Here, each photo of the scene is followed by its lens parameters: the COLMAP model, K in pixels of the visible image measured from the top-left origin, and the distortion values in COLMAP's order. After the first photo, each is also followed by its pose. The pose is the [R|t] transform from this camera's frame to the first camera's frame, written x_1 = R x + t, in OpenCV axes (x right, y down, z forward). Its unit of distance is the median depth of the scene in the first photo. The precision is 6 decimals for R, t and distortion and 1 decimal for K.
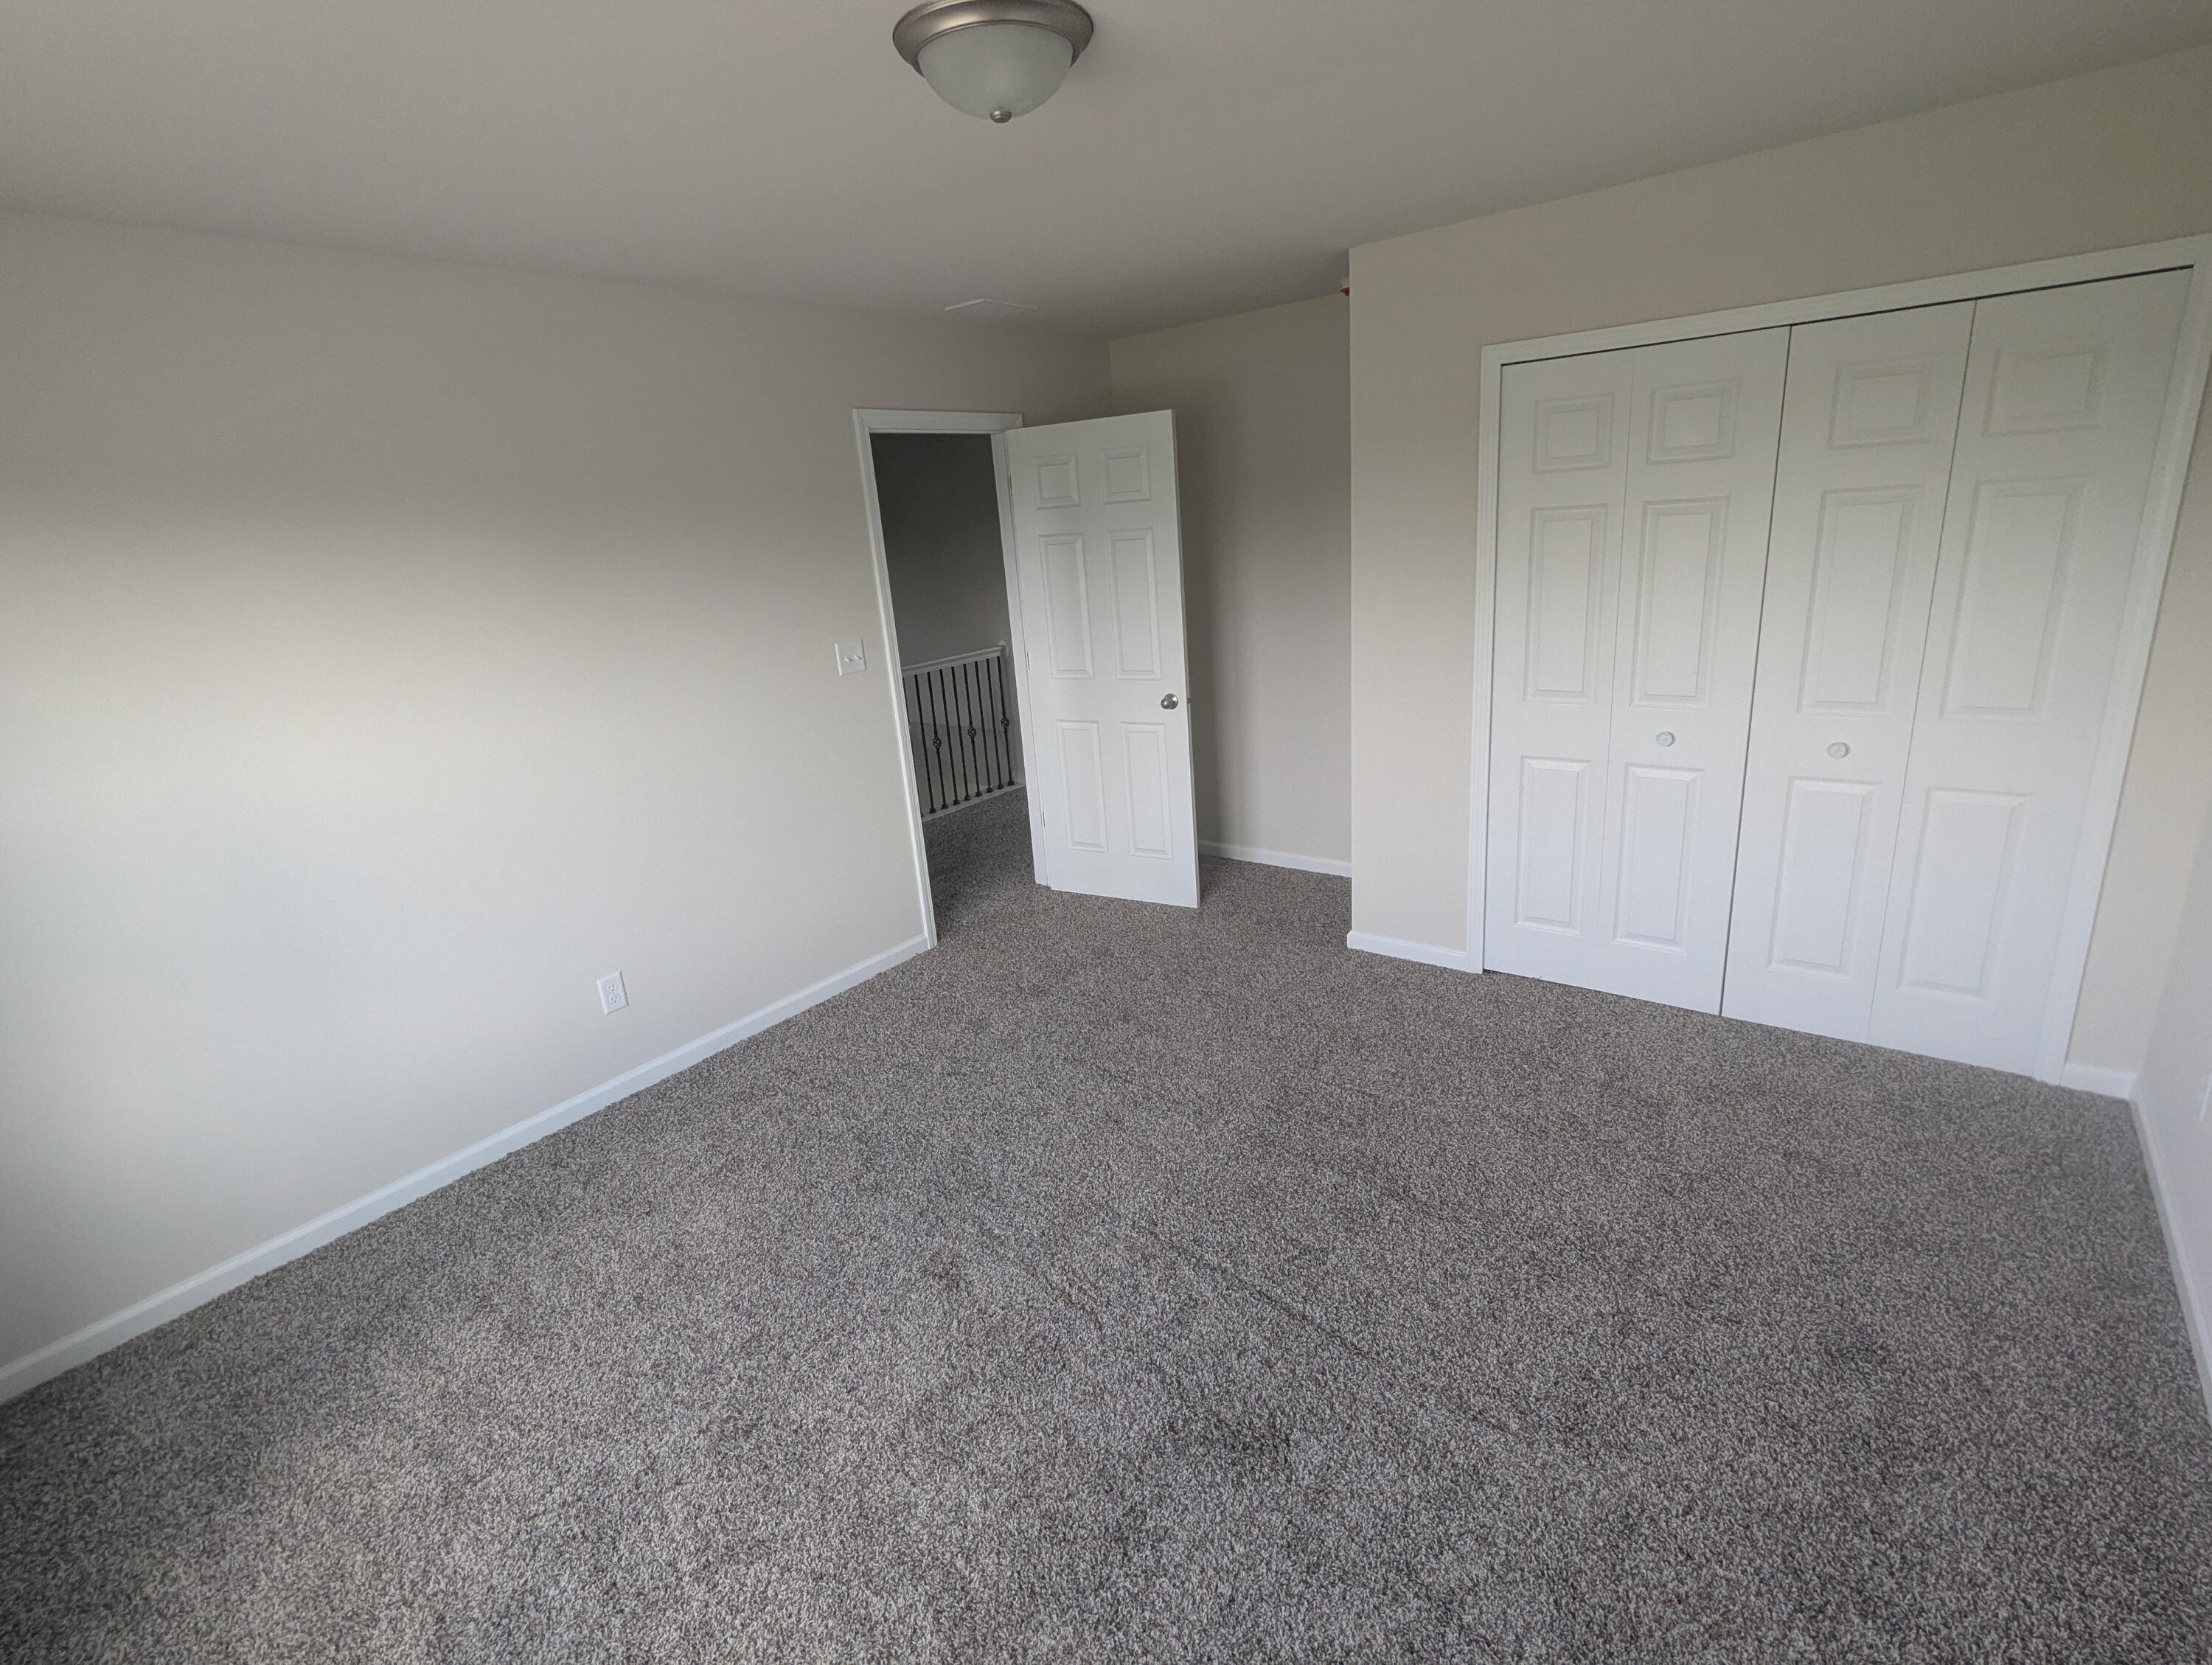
lens RADIAL K [[1055.7, 0, 1101.4], [0, 1055.7, 830.9], [0, 0, 1]] dist [0.000399, 0.001941]
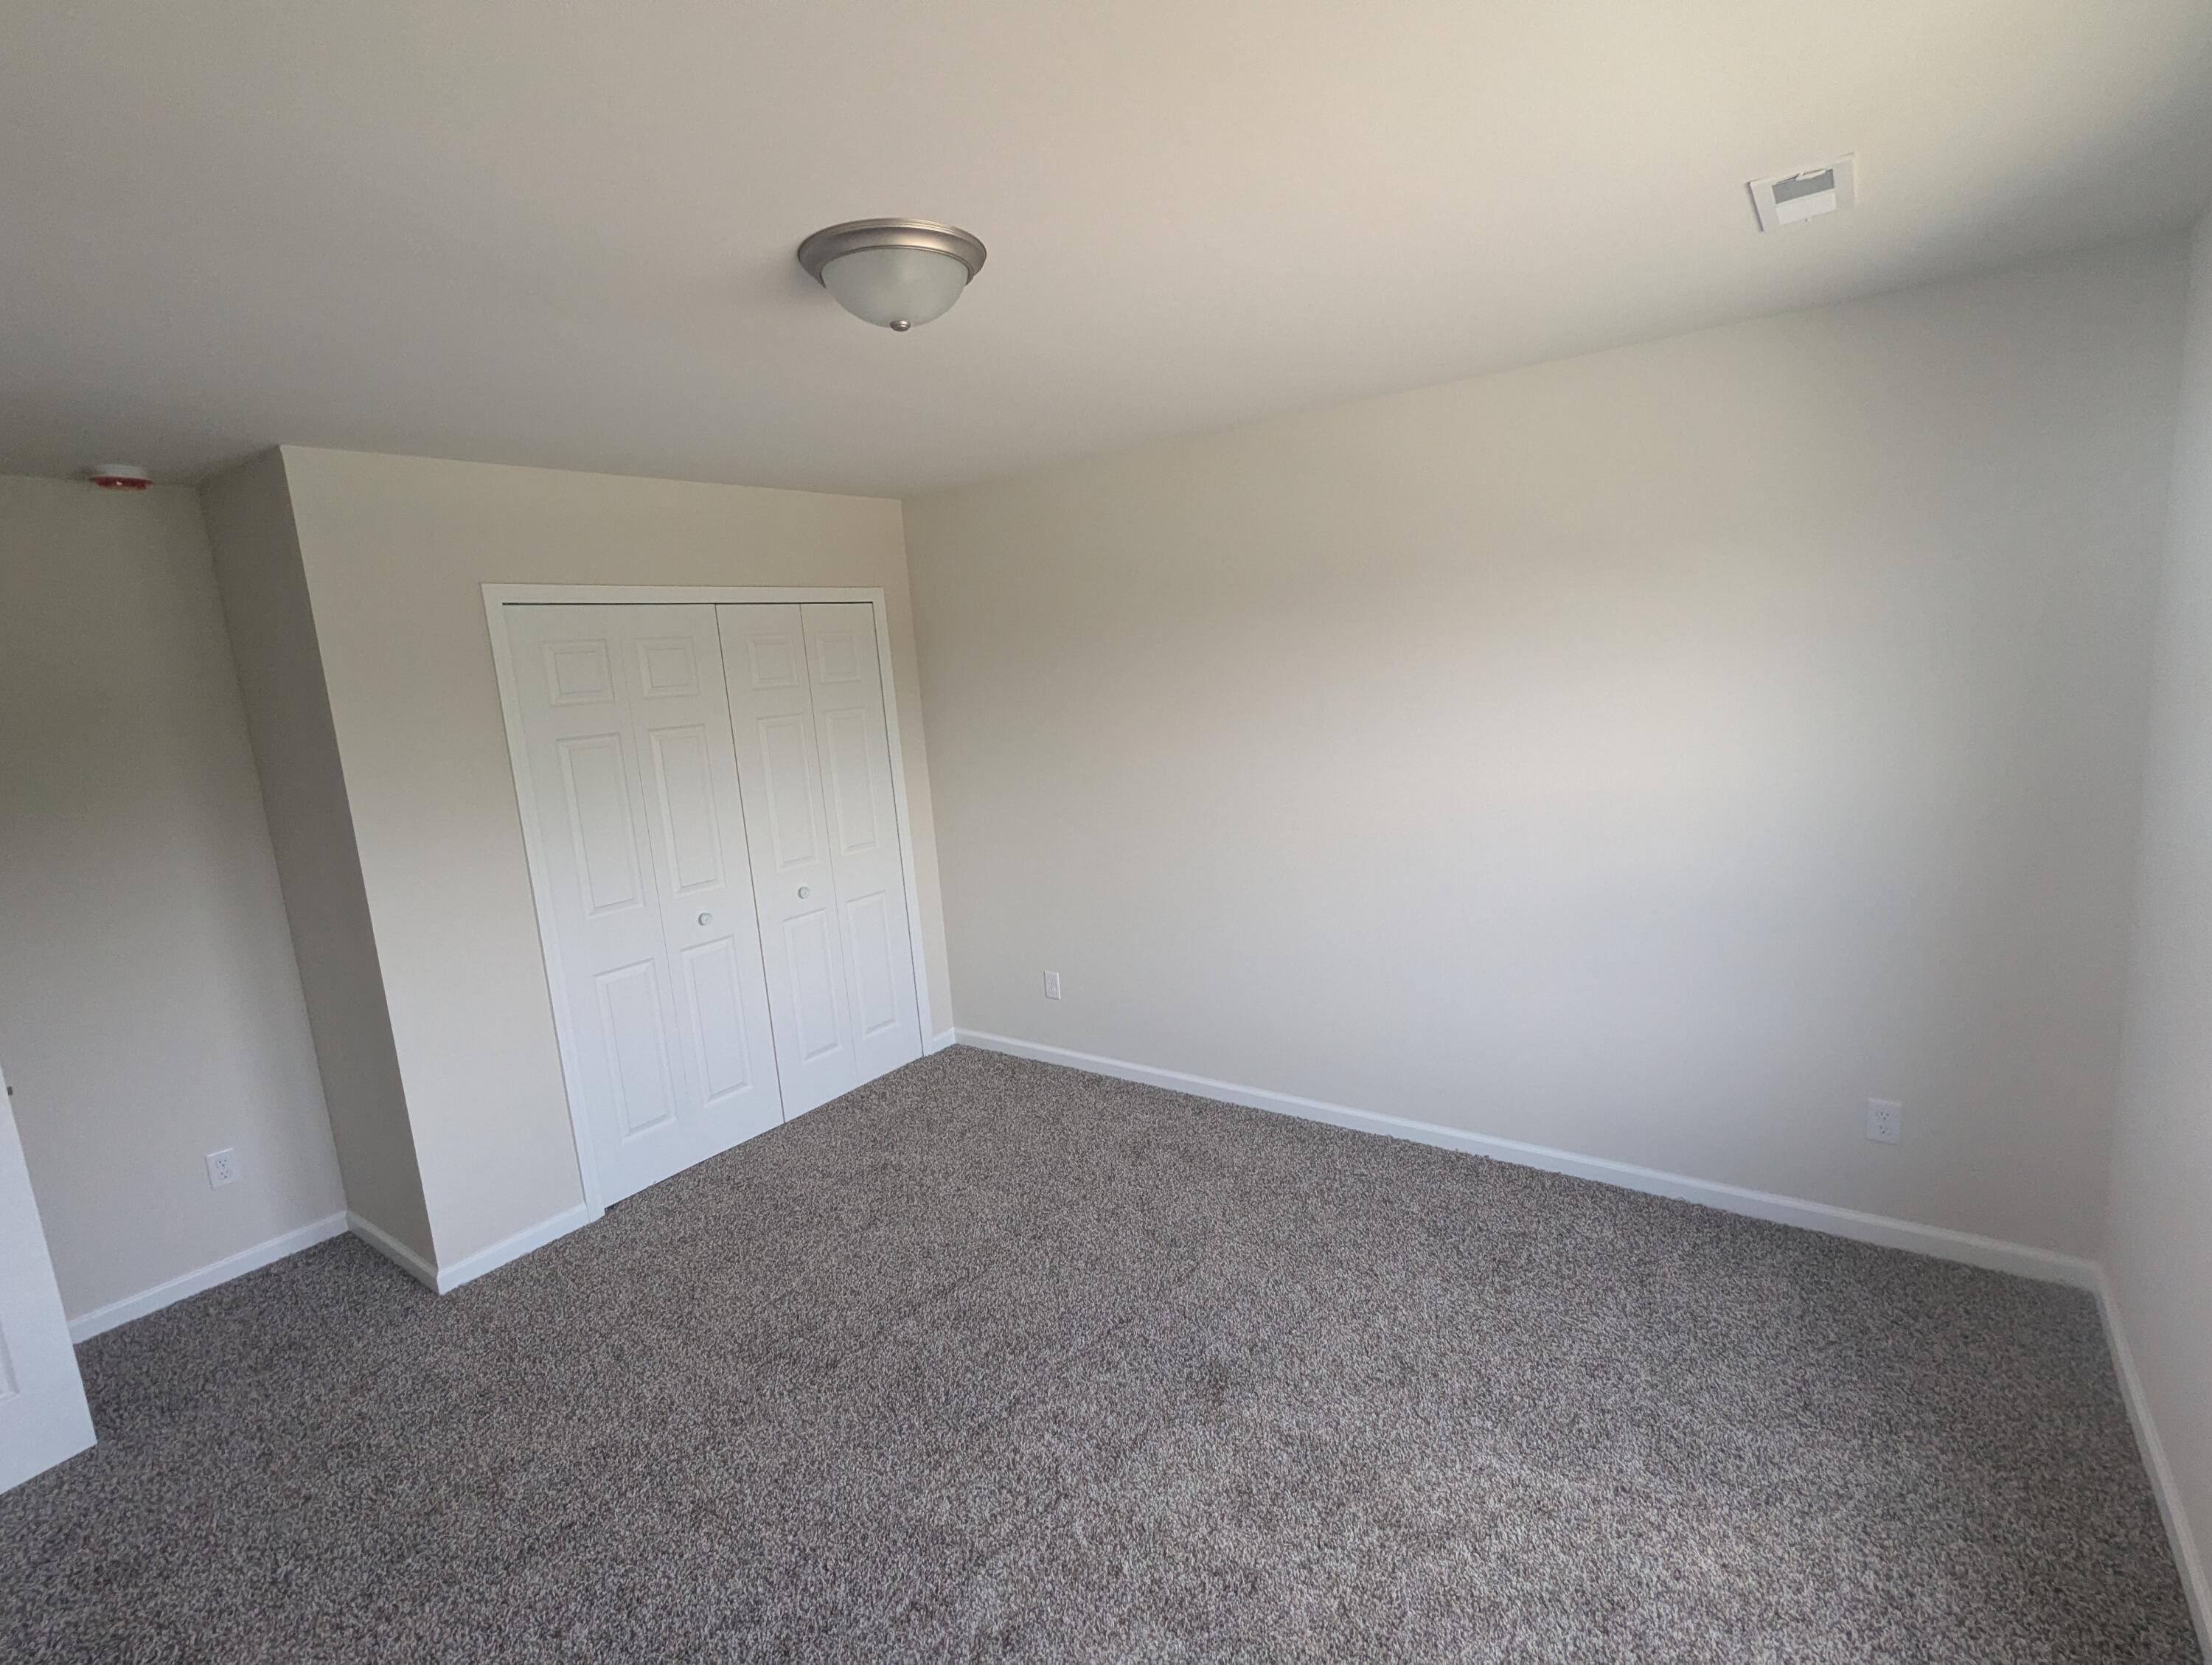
lens RADIAL K [[1055.7, 0, 1102.8], [0, 1055.7, 833.9], [0, 0, 1]] dist [0.000399, 0.001941]
pose [[-0.013119, -0.090186, 0.995839, -0.635931], [0.370214, 0.924710, 0.088622, -0.112618], [-0.928854, 0.369836, 0.021256, 0.512679]]
